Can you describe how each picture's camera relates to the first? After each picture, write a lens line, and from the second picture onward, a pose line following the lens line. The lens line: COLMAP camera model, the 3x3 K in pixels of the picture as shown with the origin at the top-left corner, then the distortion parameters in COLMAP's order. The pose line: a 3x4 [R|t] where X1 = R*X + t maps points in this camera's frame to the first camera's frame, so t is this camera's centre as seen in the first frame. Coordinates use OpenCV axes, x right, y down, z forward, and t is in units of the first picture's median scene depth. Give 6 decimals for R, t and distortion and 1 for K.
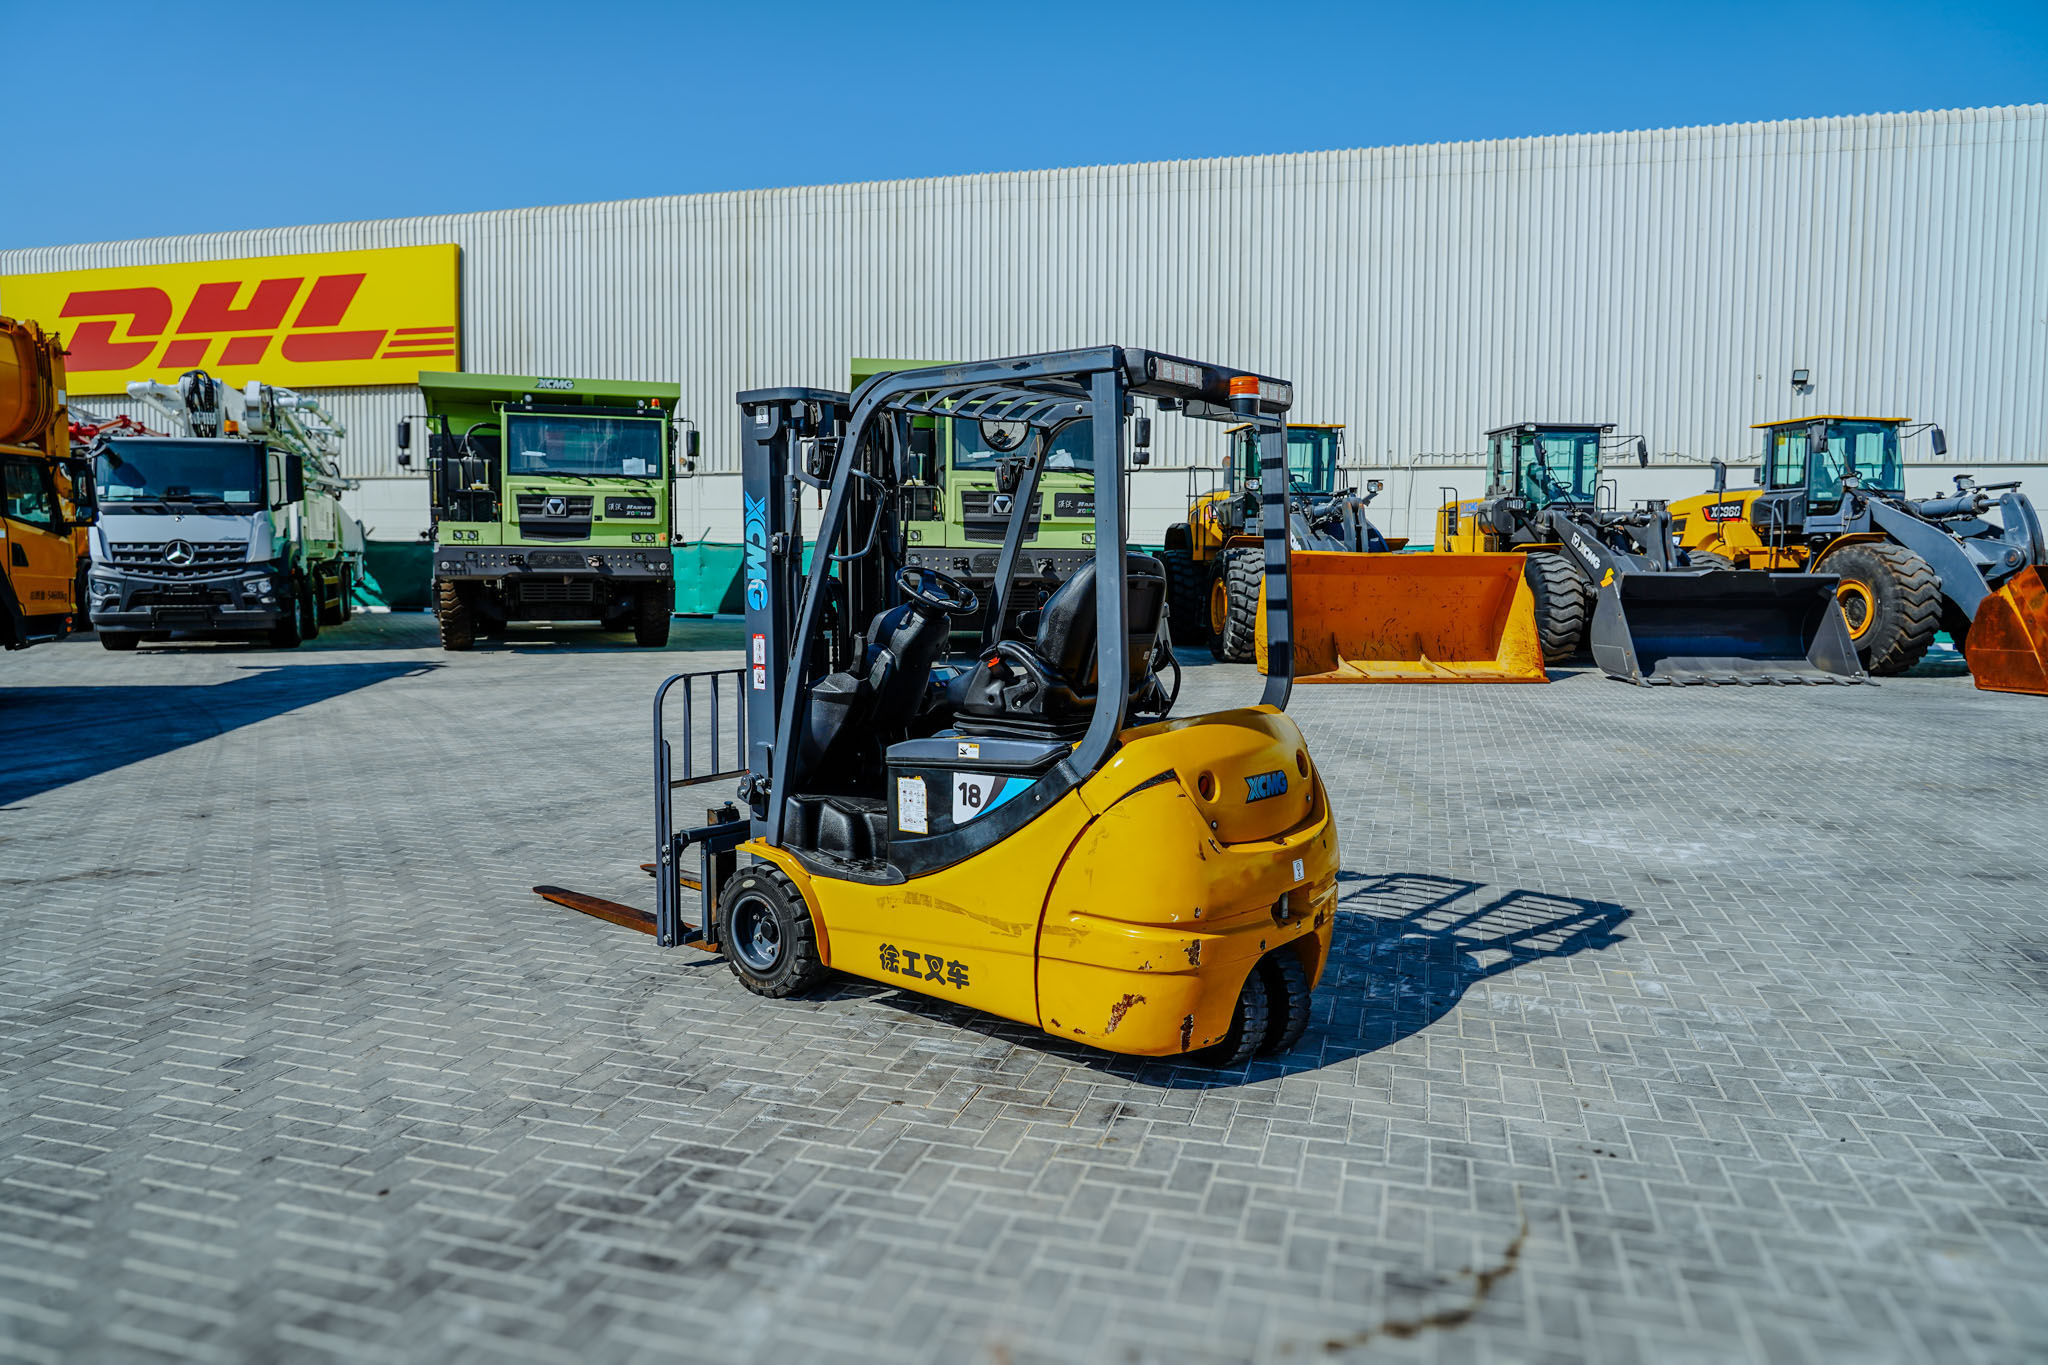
lens RADIAL K [[1384.6, 0, 1023.5], [0, 1384.6, 668.2], [0, 0, 1]] dist [-0.036978, 0.022277]
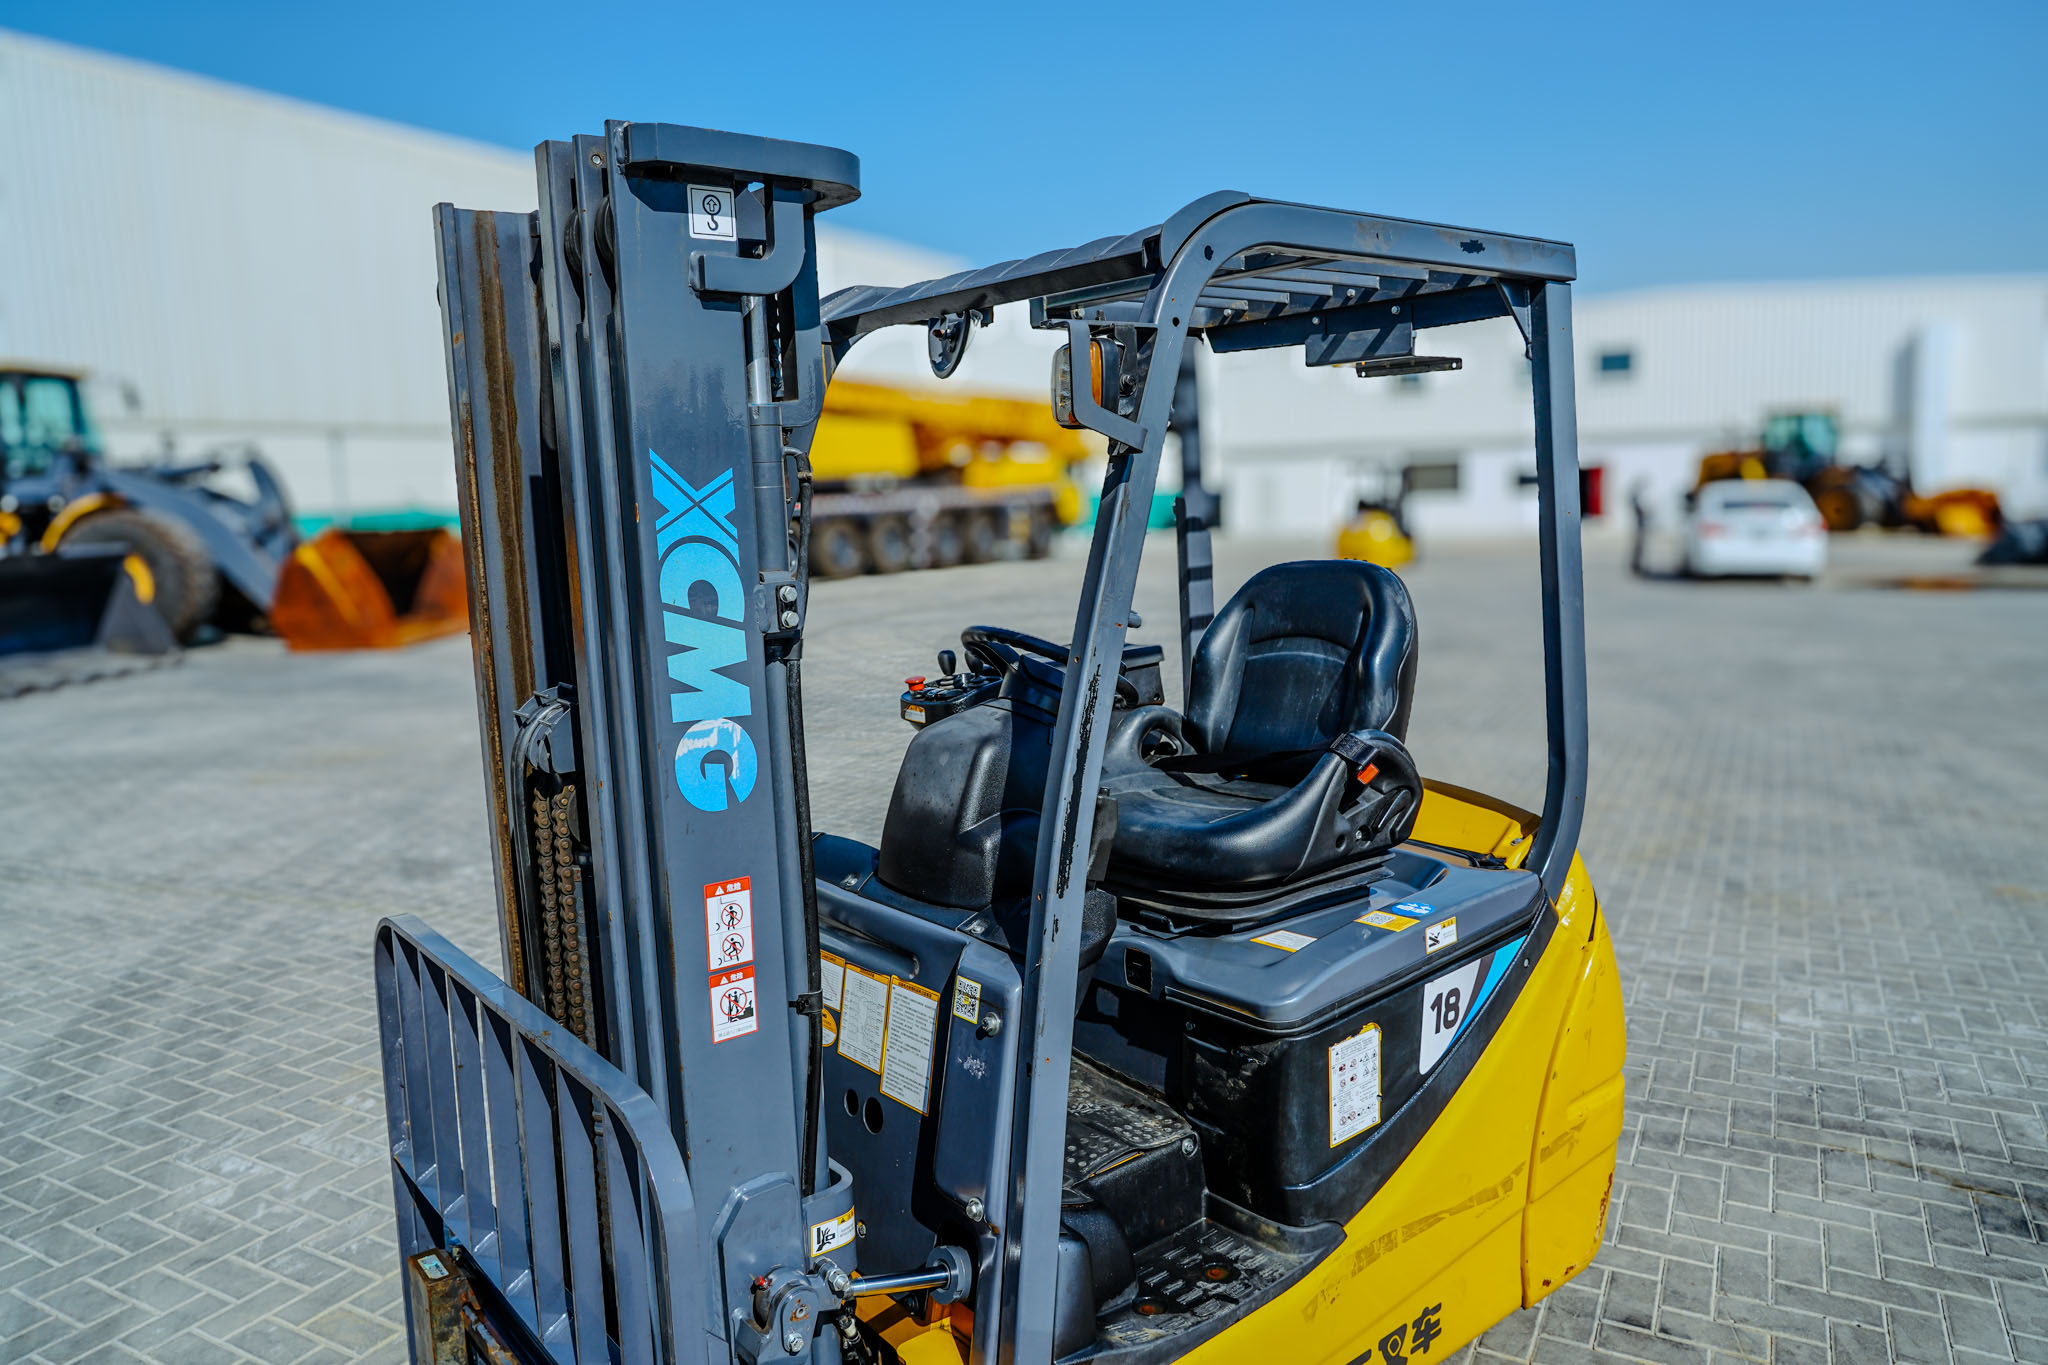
lens RADIAL K [[1384.6, 0, 1023.5], [0, 1384.6, 668.2], [0, 0, 1]] dist [-0.036978, 0.022277]
pose [[0.216355, -0.137819, 0.966538, -0.526788], [0.109649, 0.987153, 0.116214, -0.113700], [-0.970138, 0.080837, 0.228687, 0.910530]]
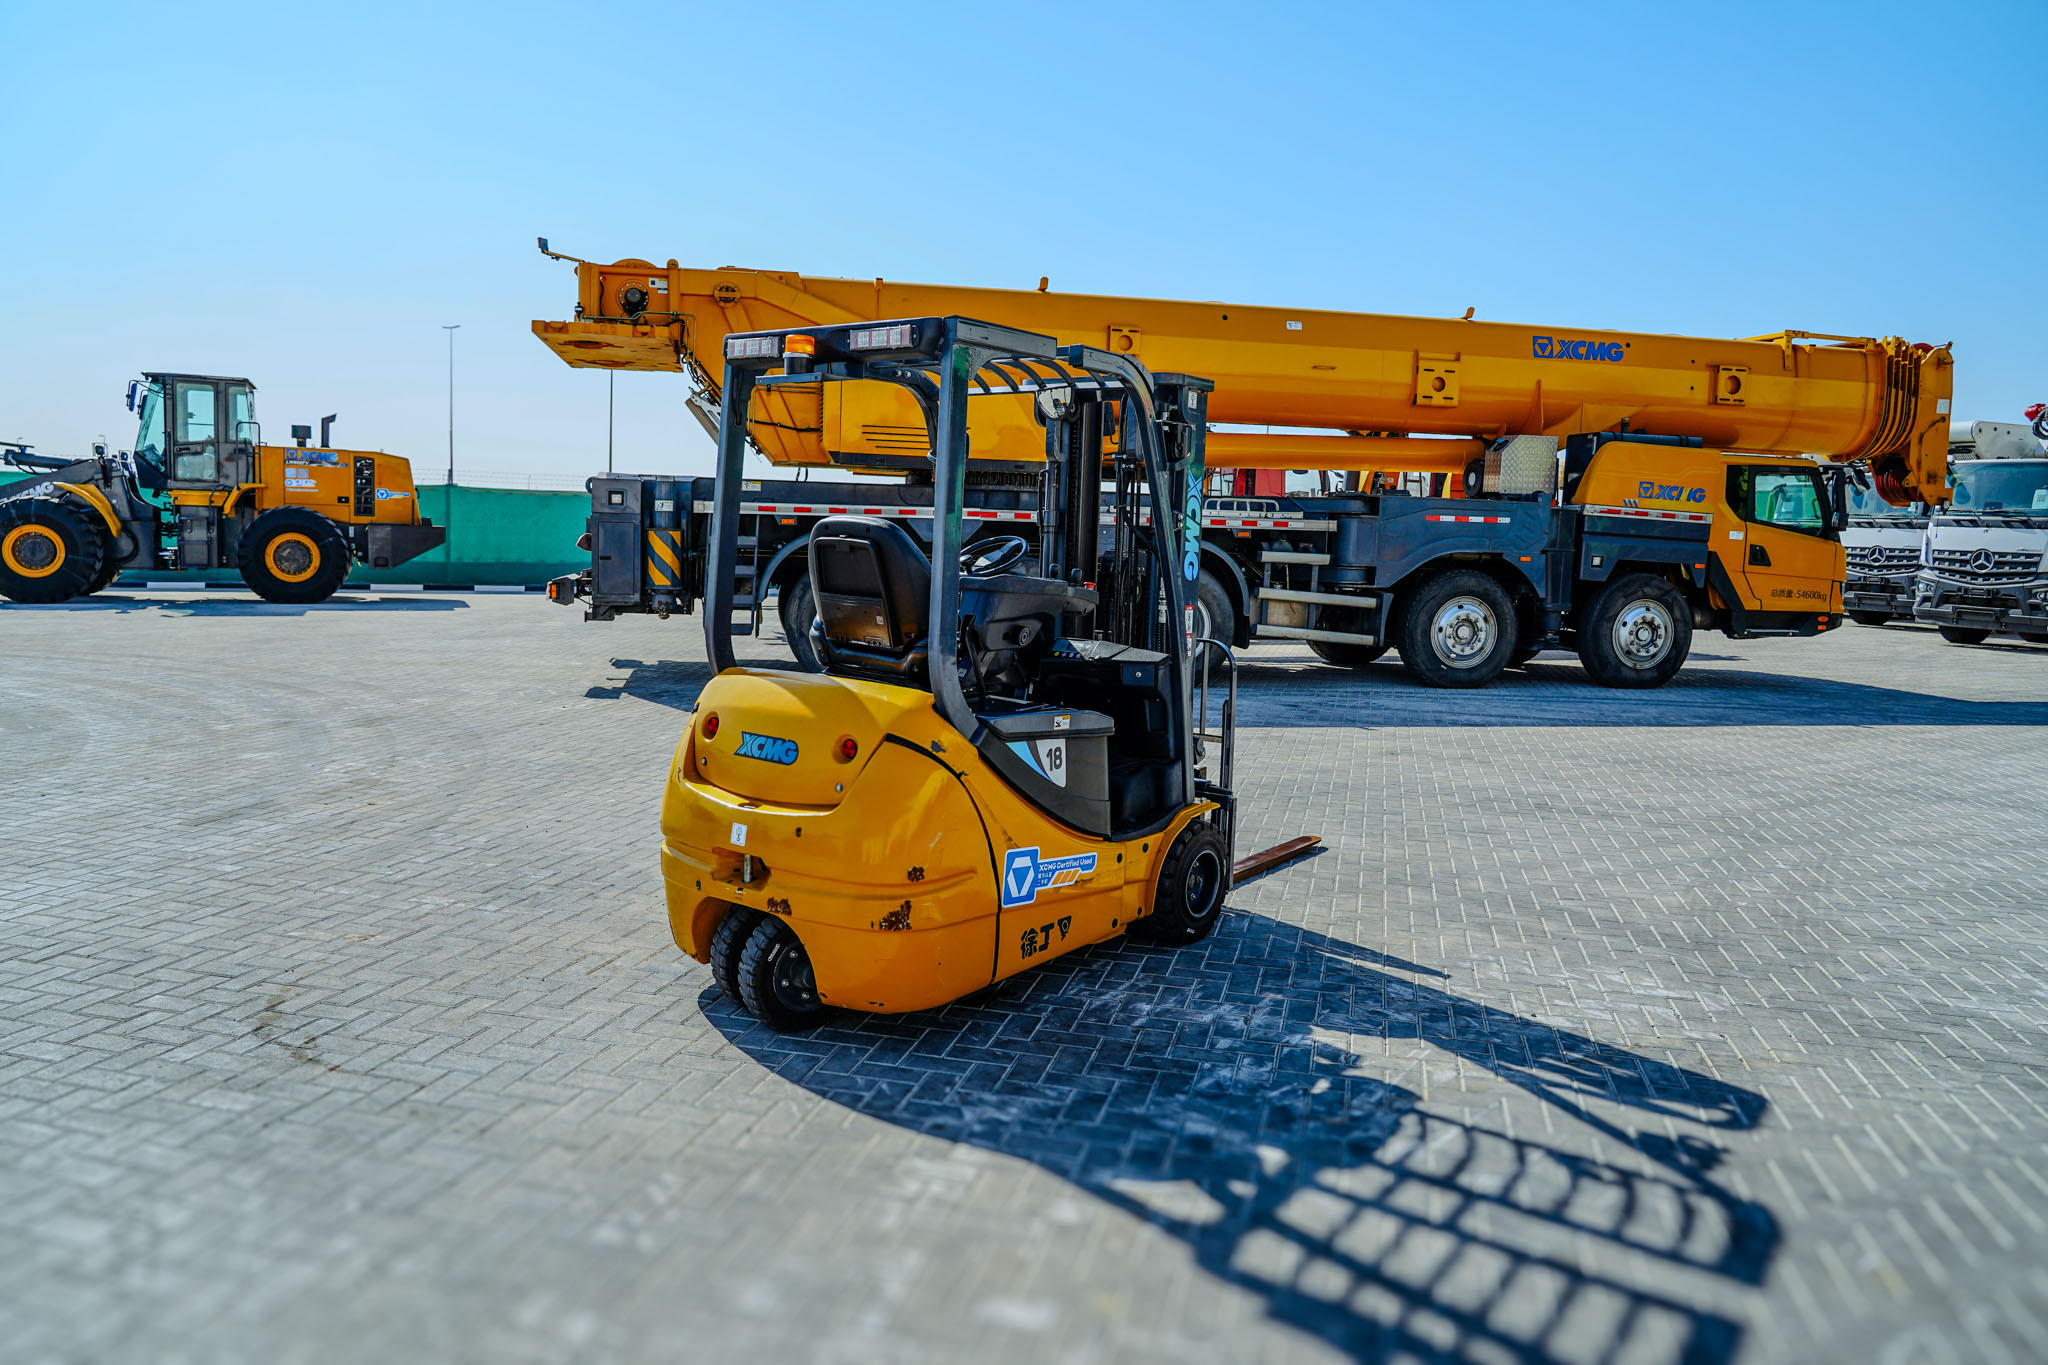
lens RADIAL K [[1374.1, 0, 1020.0], [0, 1374.1, 691.8], [0, 0, 1]] dist [-0.039453, 0.019143]
pose [[0.029292, 0.111551, -0.993327, 1.013874], [-0.110374, 0.988037, 0.107702, -0.071209], [0.993458, 0.106483, 0.041254, 1.000748]]
